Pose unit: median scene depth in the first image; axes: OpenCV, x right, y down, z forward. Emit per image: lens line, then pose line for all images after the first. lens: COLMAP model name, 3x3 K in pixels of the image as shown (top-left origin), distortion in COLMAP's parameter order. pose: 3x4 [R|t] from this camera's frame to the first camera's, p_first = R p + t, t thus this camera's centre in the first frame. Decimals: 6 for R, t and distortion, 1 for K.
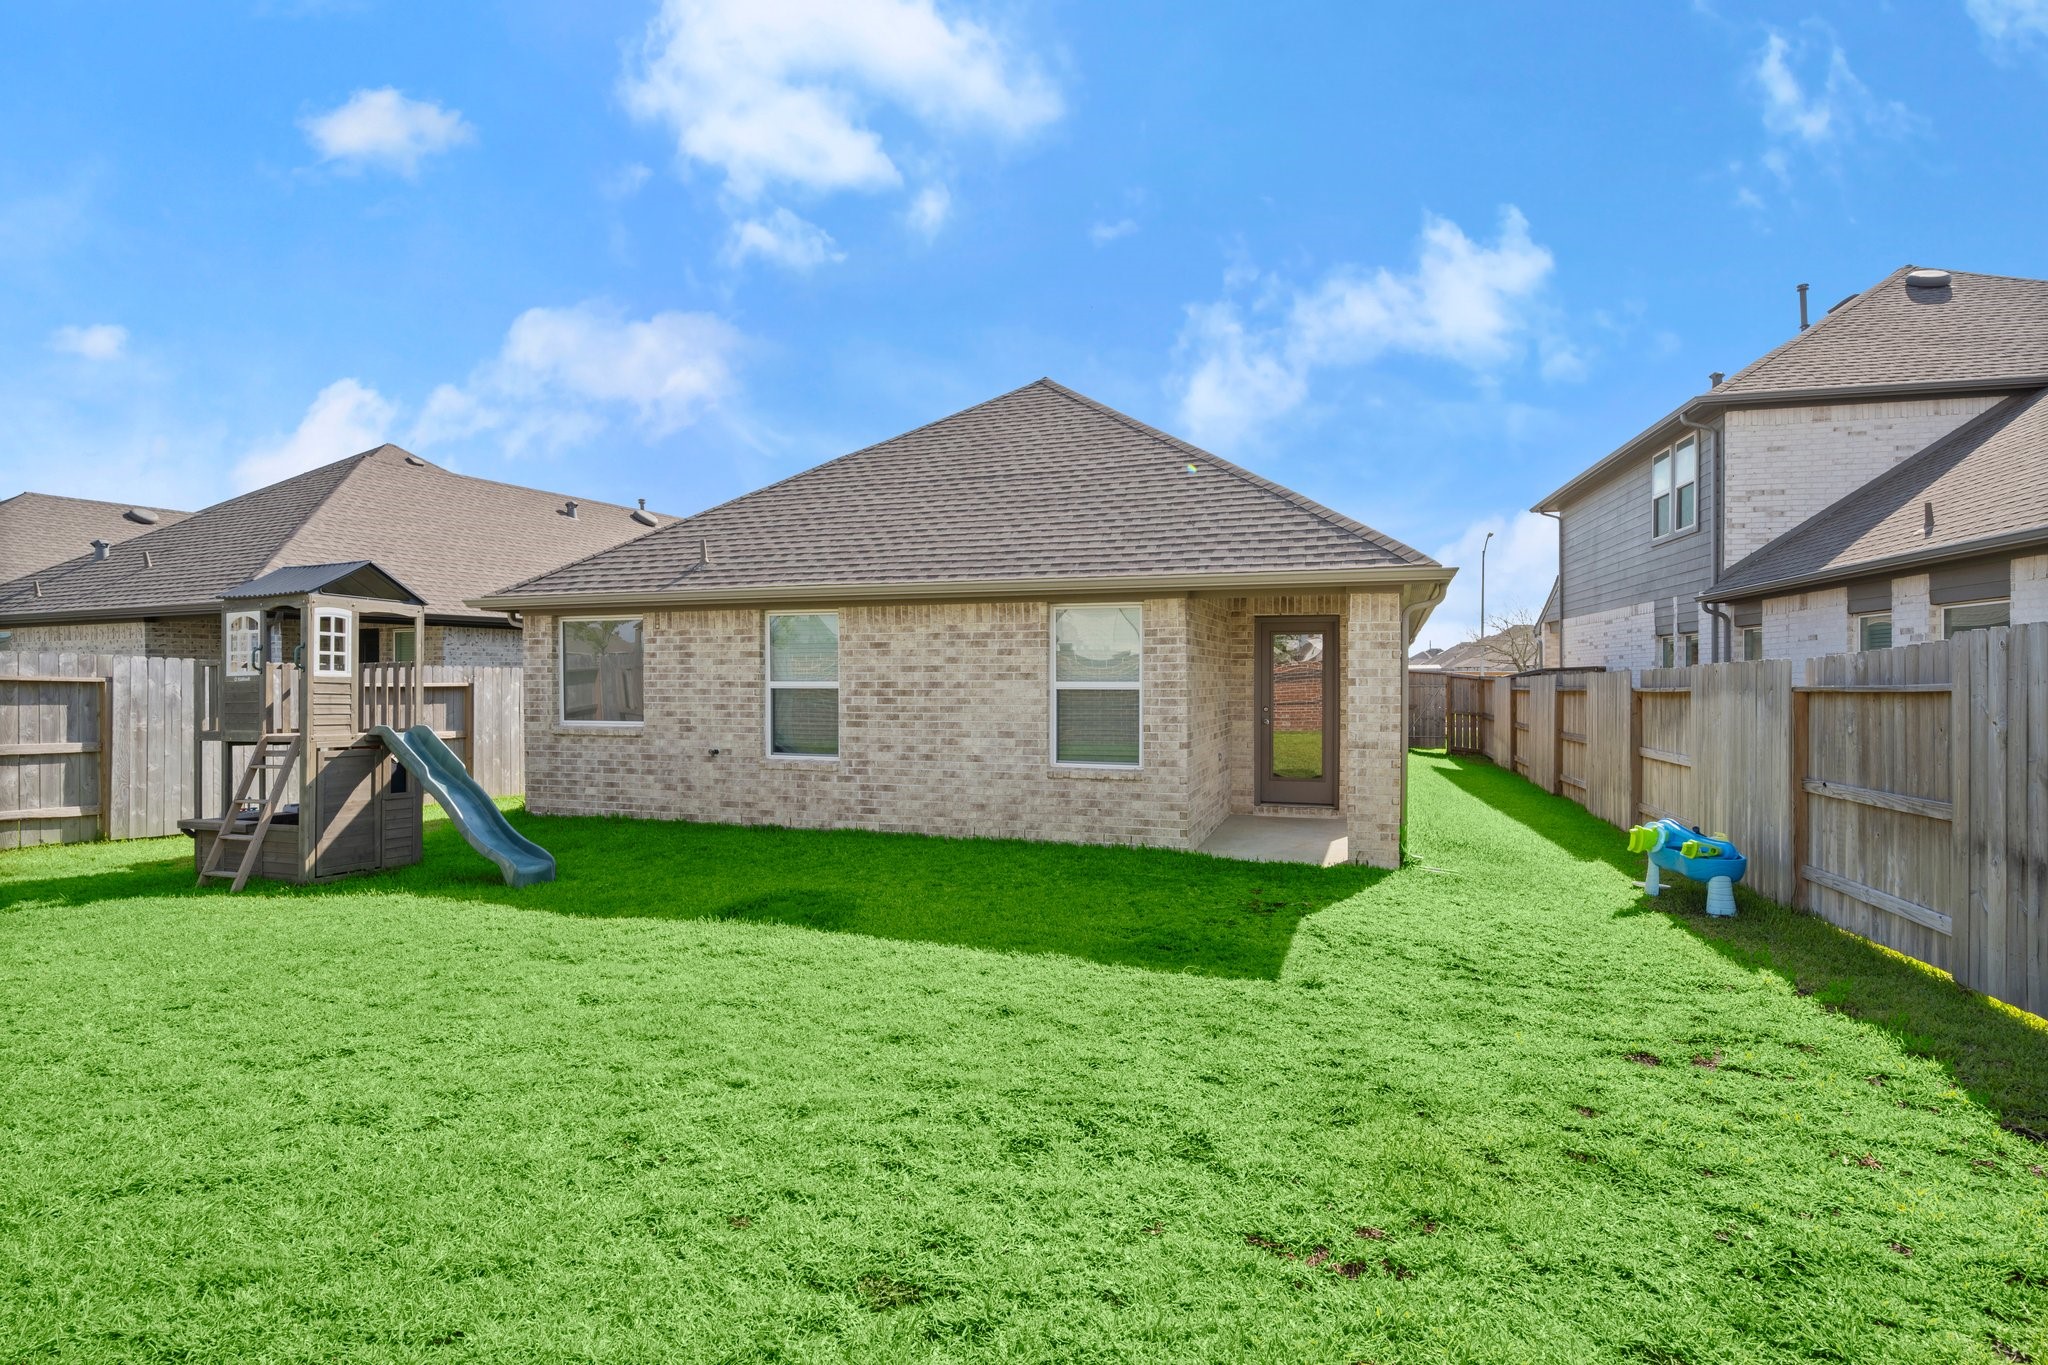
lens RADIAL K [[1050.9, 0, 1029.8], [0, 1050.9, 685.7], [0, 0, 1]] dist [-0.003201, -0.000591]
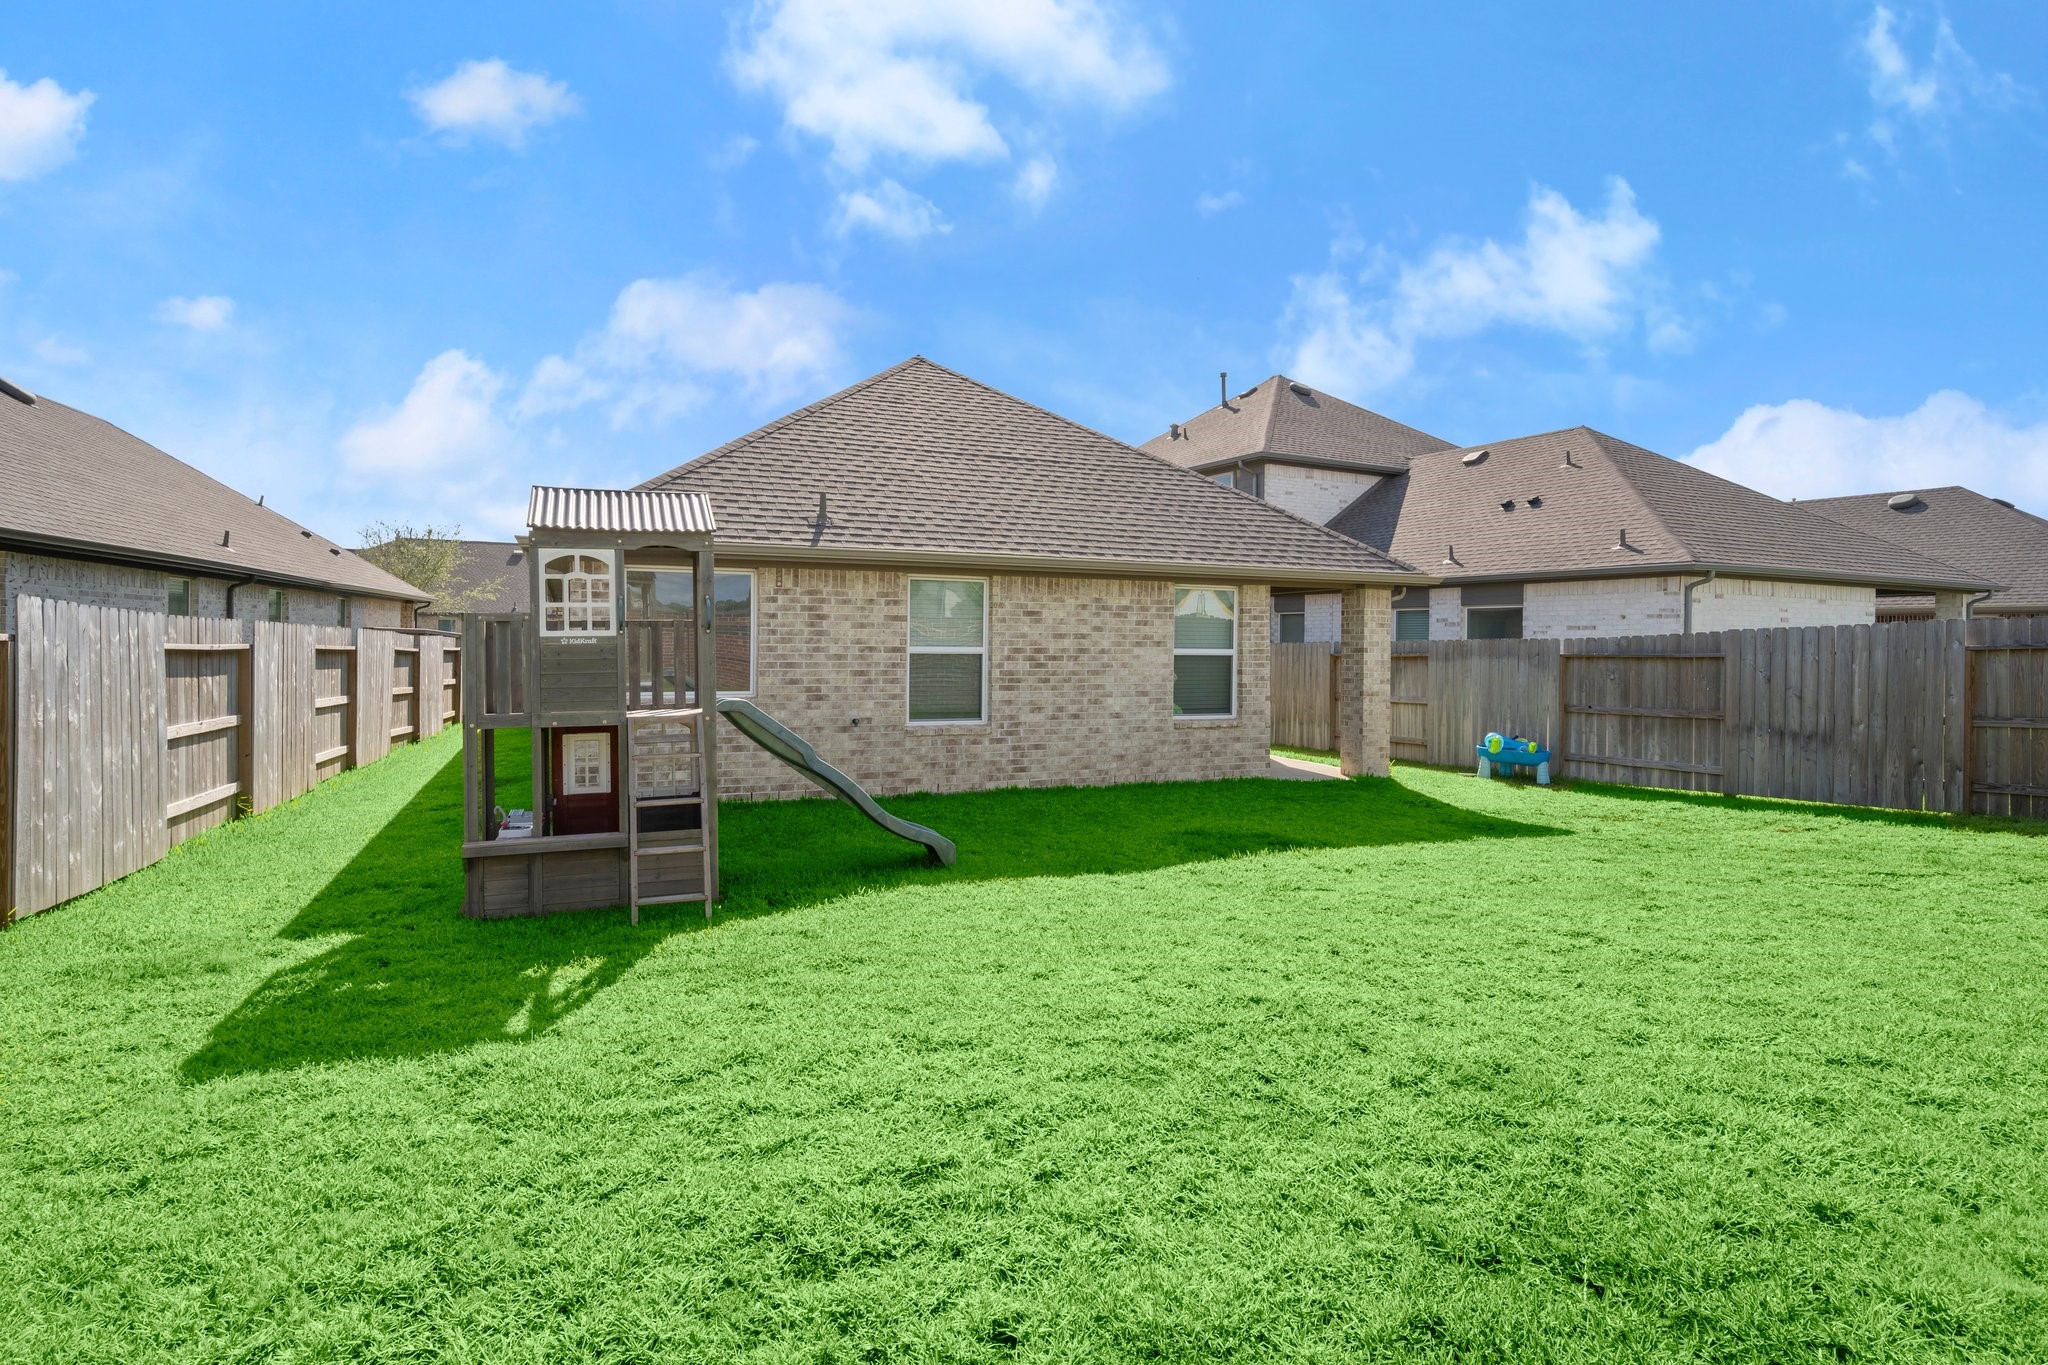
lens RADIAL K [[1050.9, 0, 1036.3], [0, 1050.9, 675.2], [0, 0, 1]] dist [-0.003201, -0.000591]
pose [[0.734094, -0.012847, 0.678926, -0.867428], [-0.004716, 0.999700, 0.024016, -0.001563], [-0.679031, -0.020832, 0.733814, 0.214728]]
